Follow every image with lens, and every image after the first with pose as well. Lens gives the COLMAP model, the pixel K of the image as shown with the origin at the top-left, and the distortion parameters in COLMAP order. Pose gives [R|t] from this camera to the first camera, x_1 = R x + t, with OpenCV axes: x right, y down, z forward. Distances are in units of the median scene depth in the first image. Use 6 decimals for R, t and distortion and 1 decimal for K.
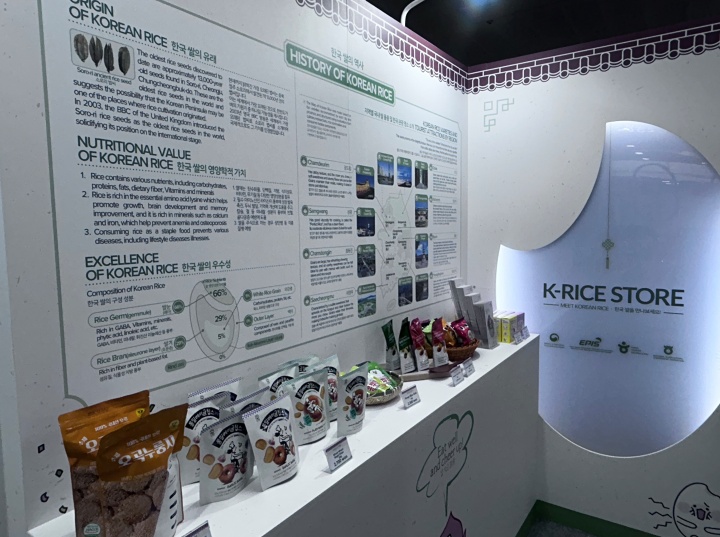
lens RADIAL K [[479.7, 0, 360.0], [0, 479.7, 268.5], [0, 0, 1]] dist [0.000624, -0.000684]
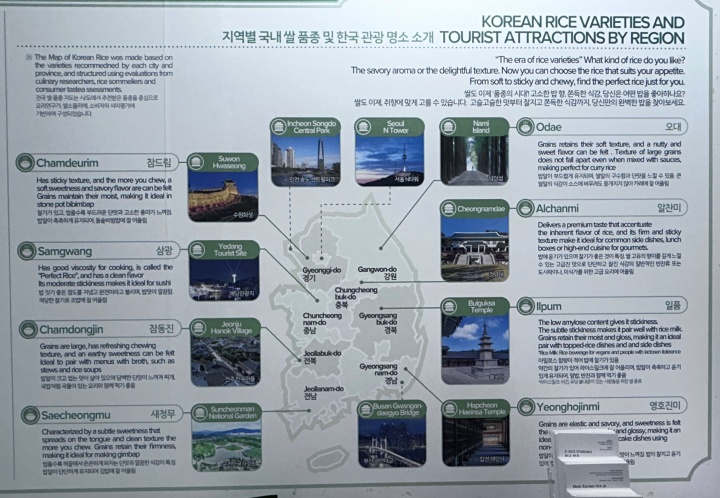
lens RADIAL K [[468.9, 0, 360.0], [0, 468.9, 249.0], [0, 0, 1]] dist [-0.005156, -0.002572]
pose [[0.594310, 0.022991, -0.803907, 0.442470], [-0.071256, 0.997165, -0.024160, -0.111572], [0.801073, 0.071641, 0.594264, 0.799704]]
